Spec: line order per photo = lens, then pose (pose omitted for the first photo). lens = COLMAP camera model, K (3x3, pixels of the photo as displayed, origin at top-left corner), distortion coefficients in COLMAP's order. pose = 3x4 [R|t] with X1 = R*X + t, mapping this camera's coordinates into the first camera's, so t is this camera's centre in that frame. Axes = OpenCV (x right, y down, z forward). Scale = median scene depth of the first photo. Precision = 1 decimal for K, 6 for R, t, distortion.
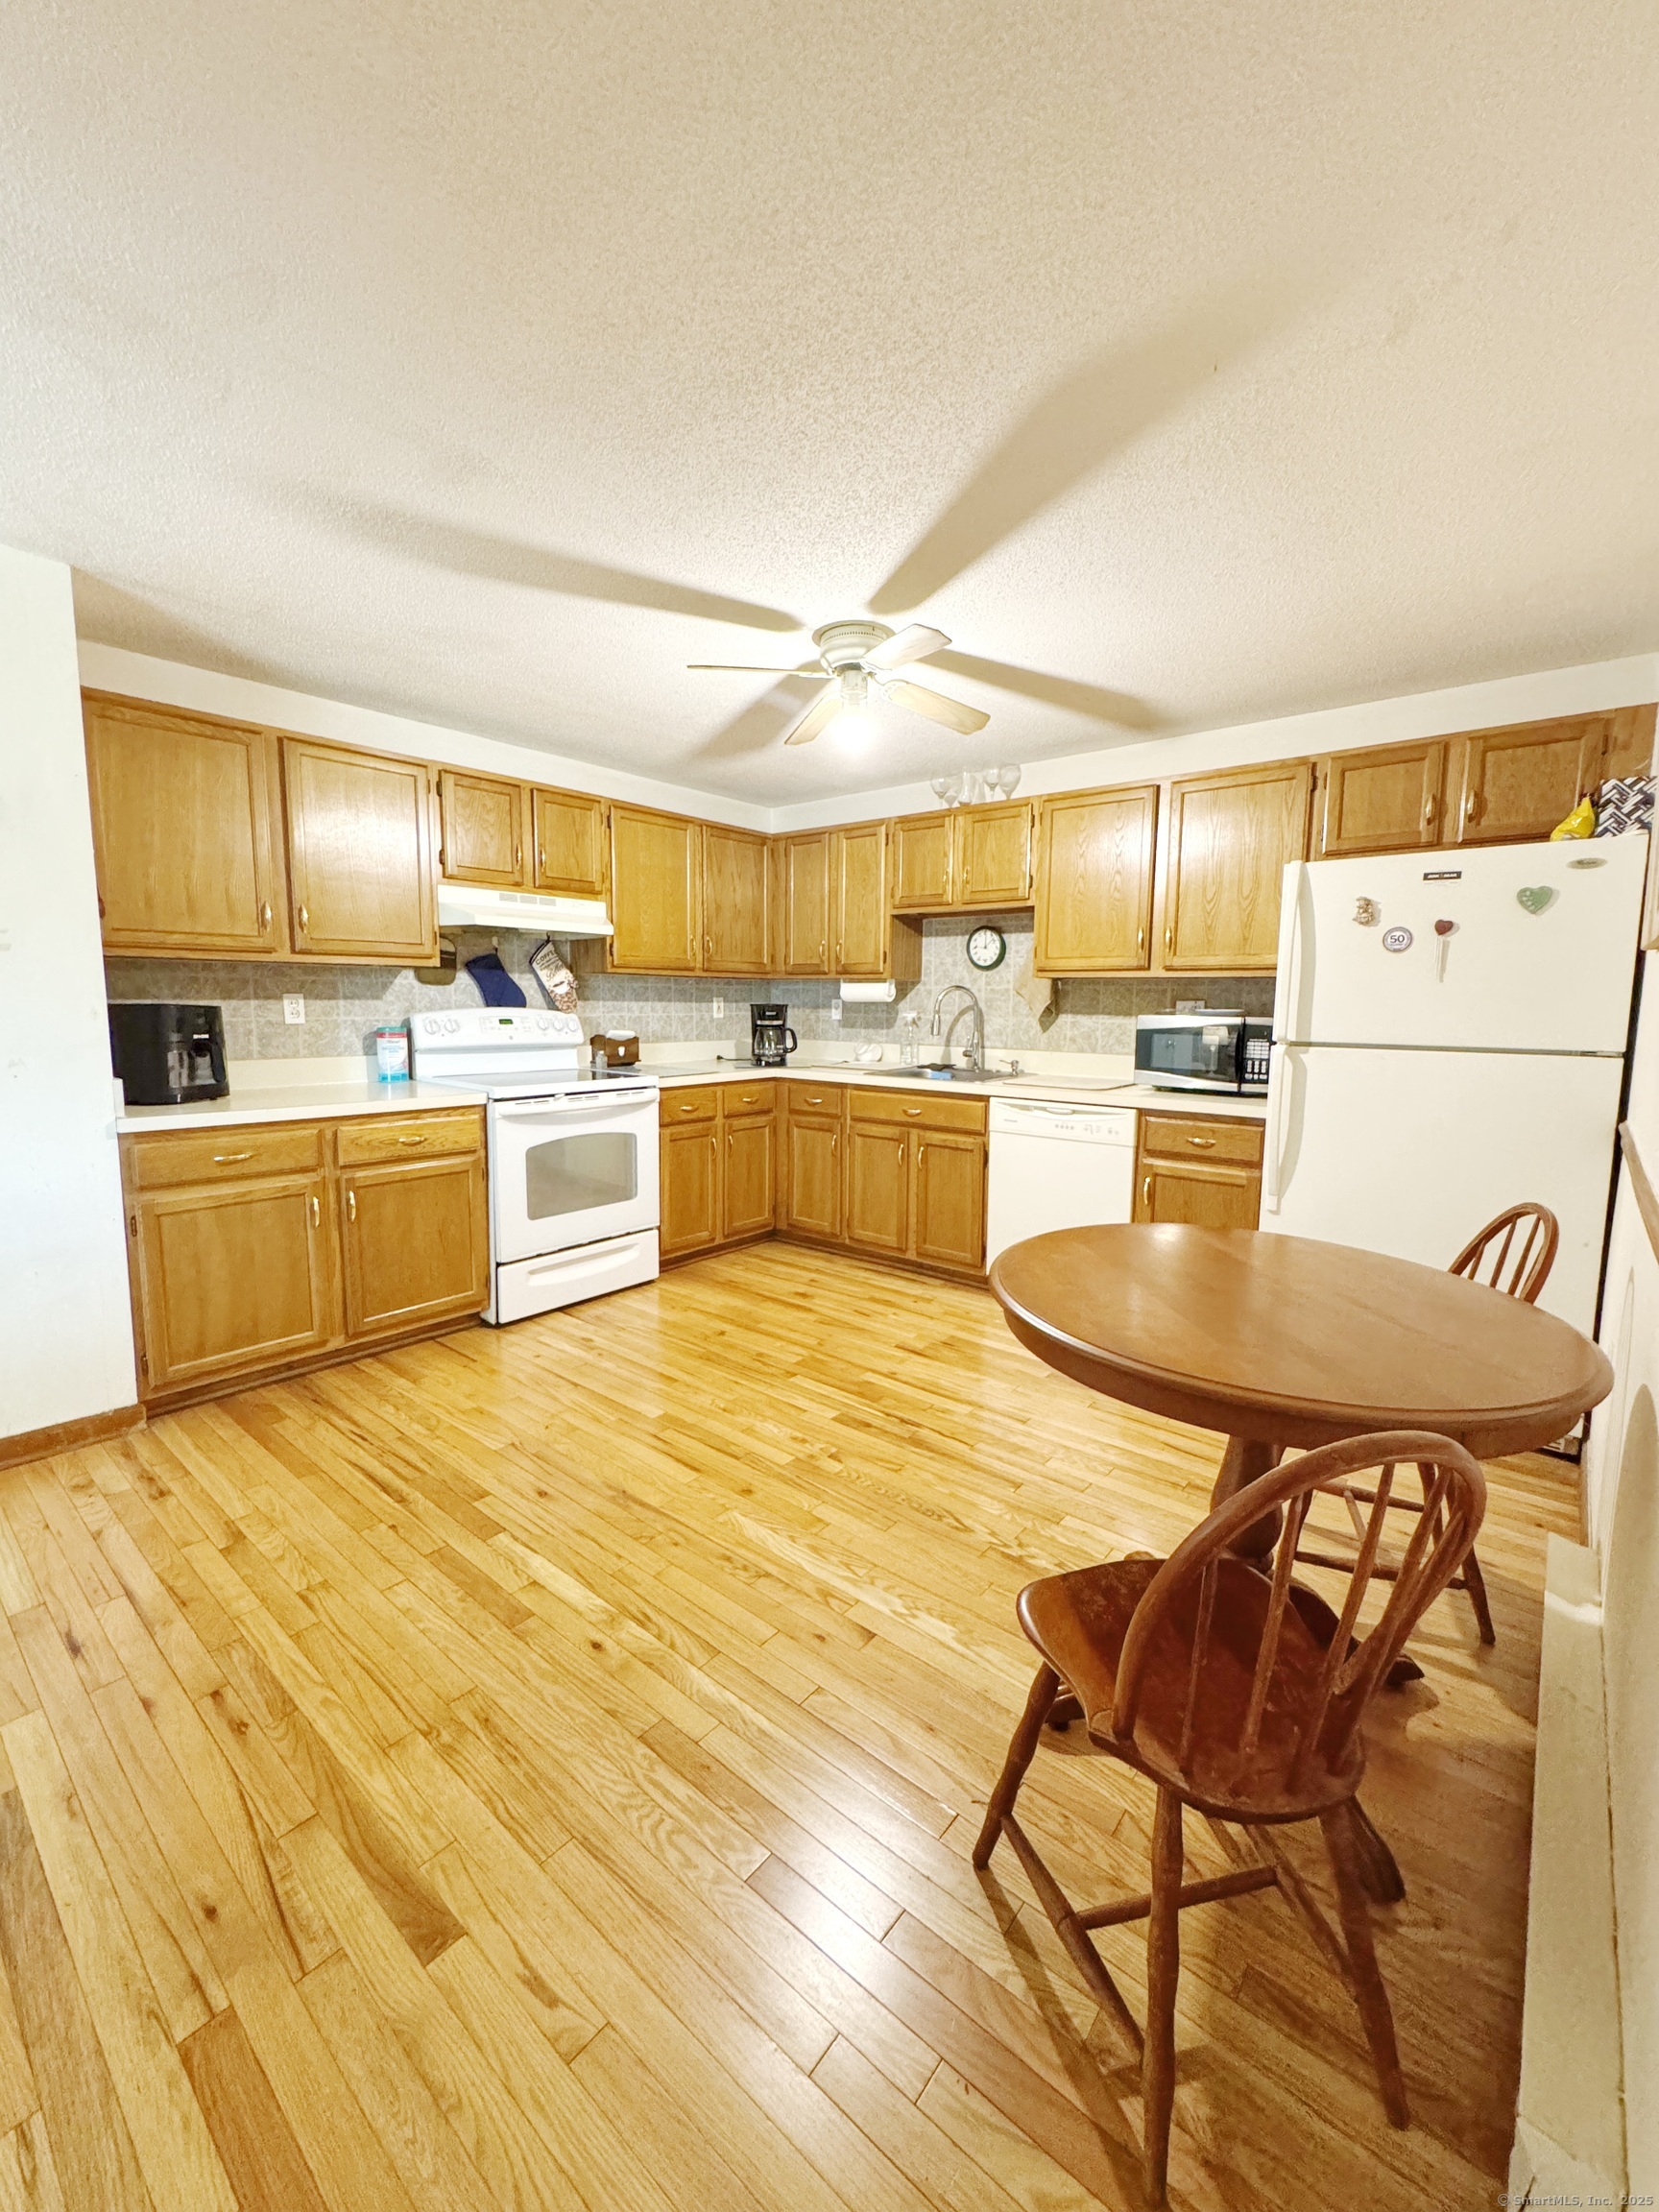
lens RADIAL K [[887.2, 0, 830.0], [0, 887.2, 1103.2], [0, 0, 1]] dist [-0.002150, 0.000443]
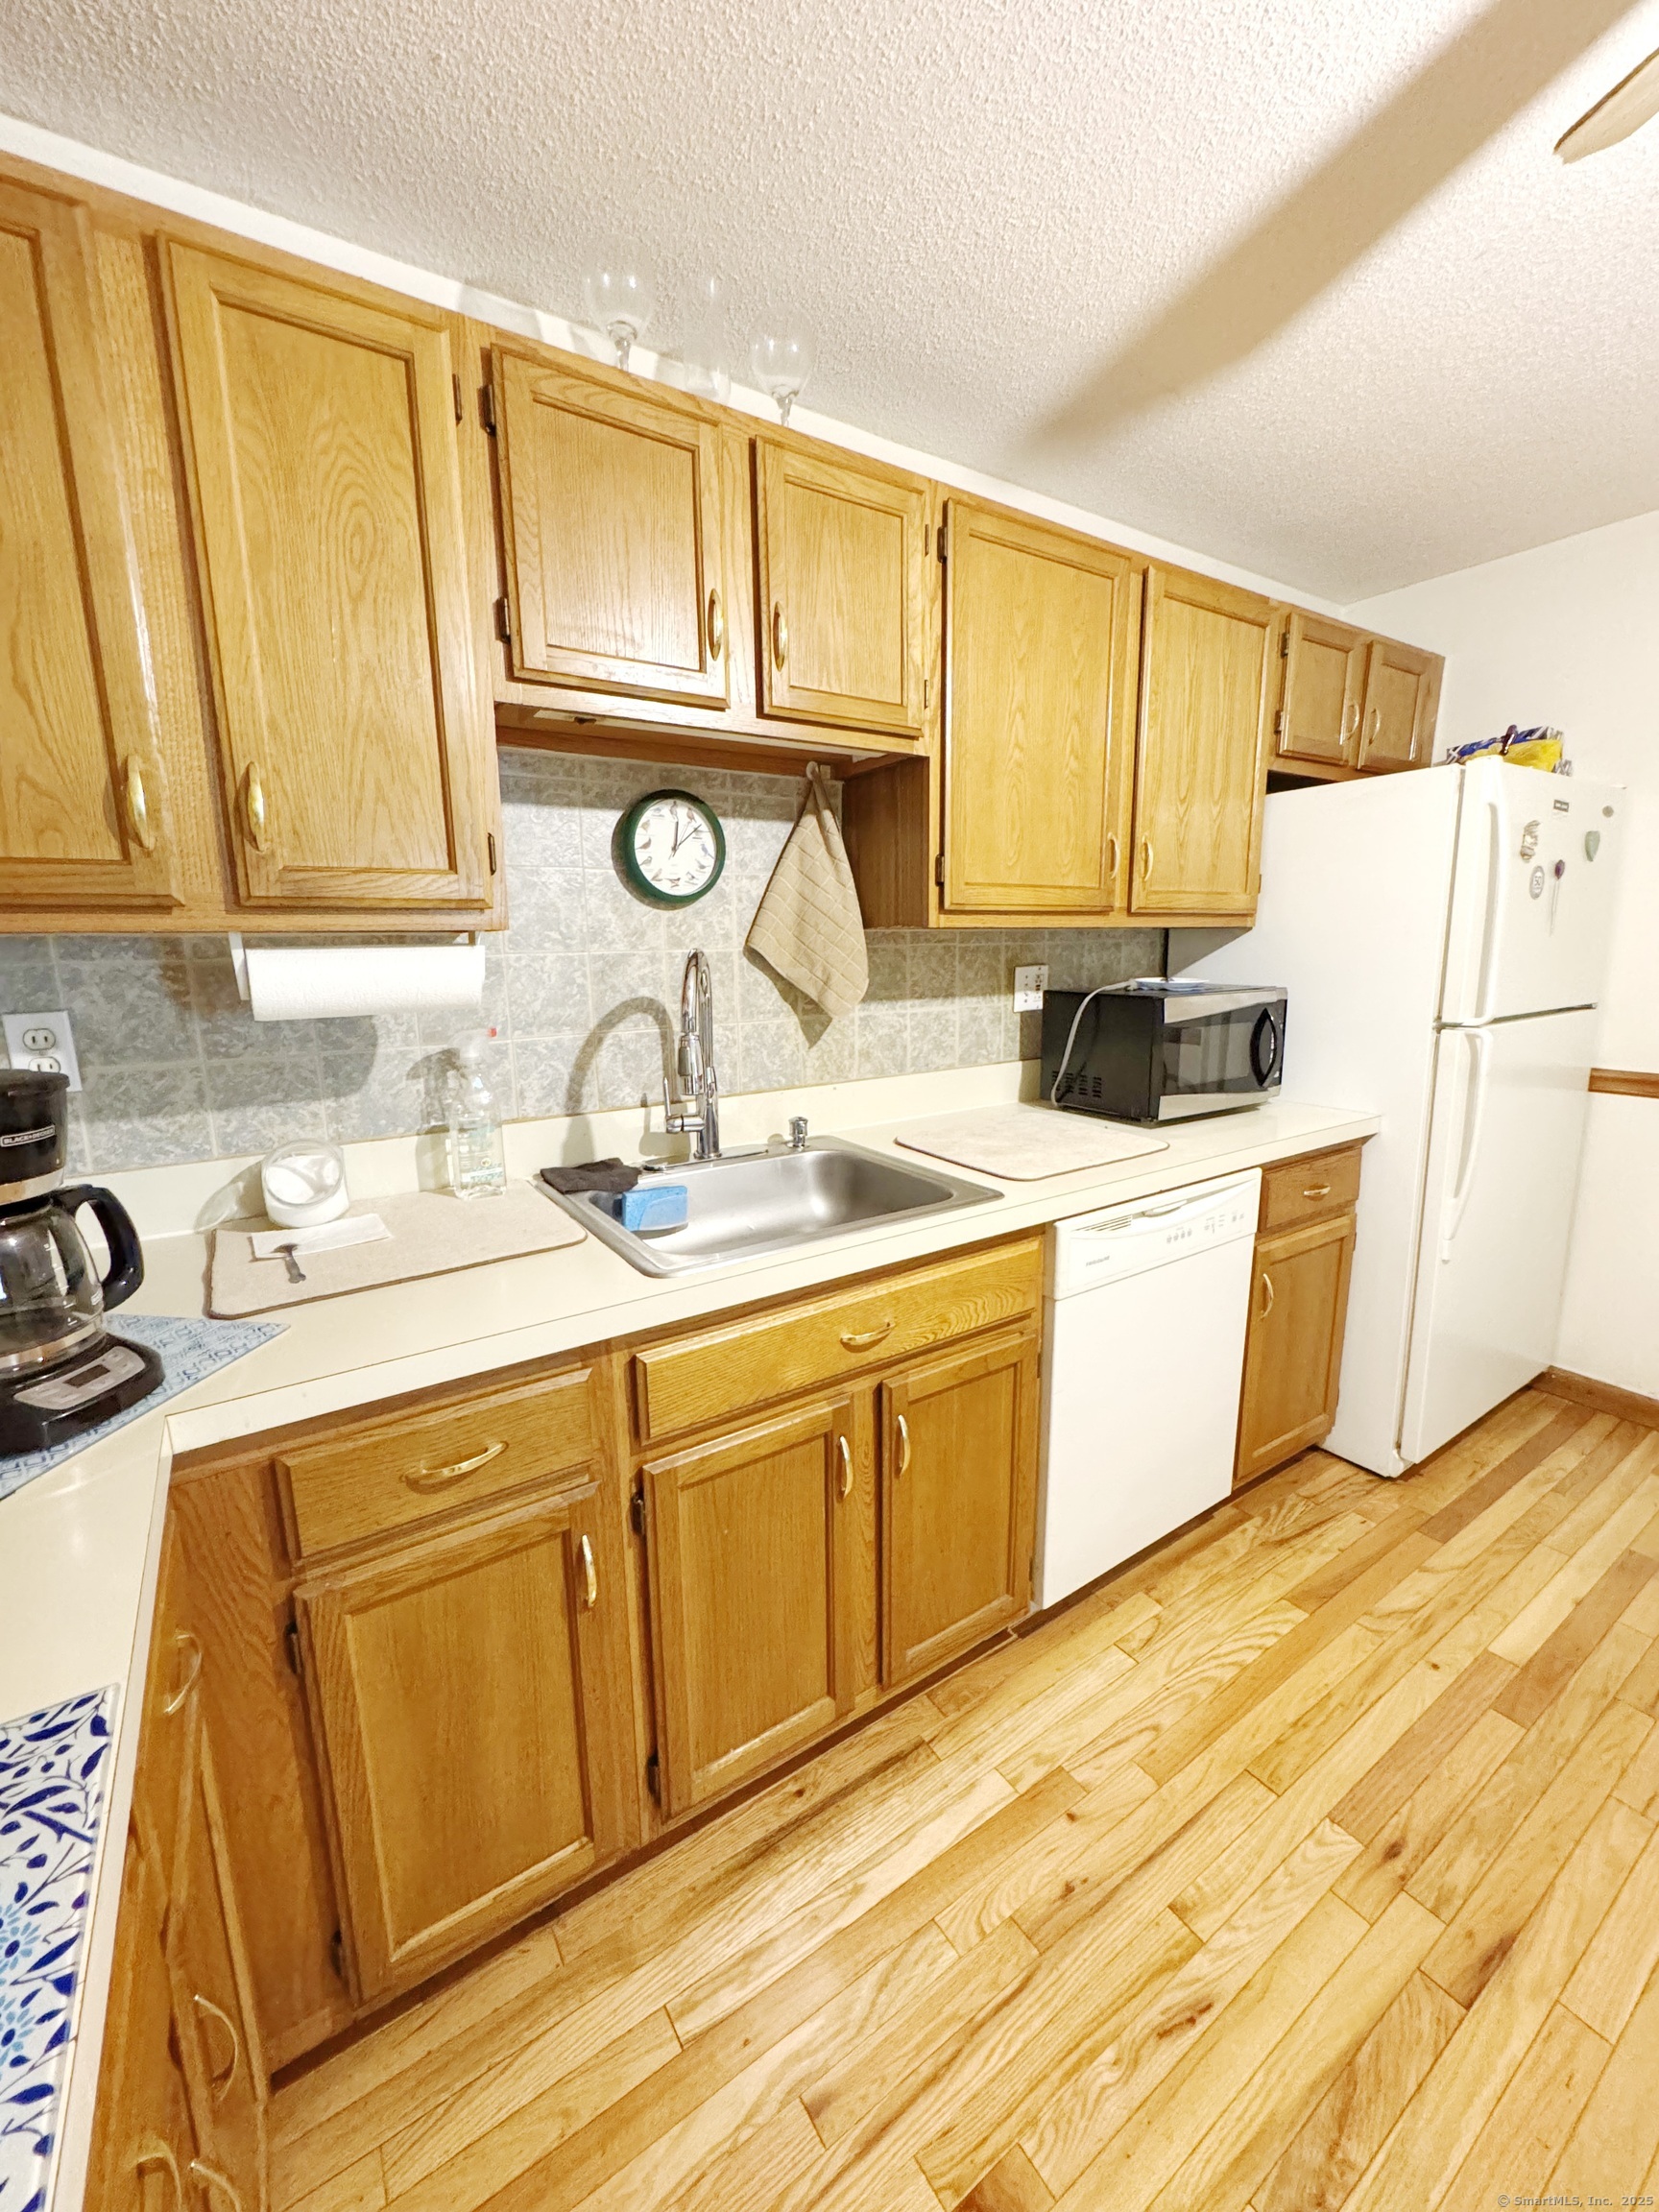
lens RADIAL K [[887.2, 0, 828.5], [0, 887.2, 1102.6], [0, 0, 1]] dist [-0.002150, 0.000443]
pose [[0.279067, -0.192361, 0.940808, -0.229011], [0.127754, 0.978459, 0.162164, -0.144614], [-0.951735, 0.074938, 0.297631, 0.991394]]
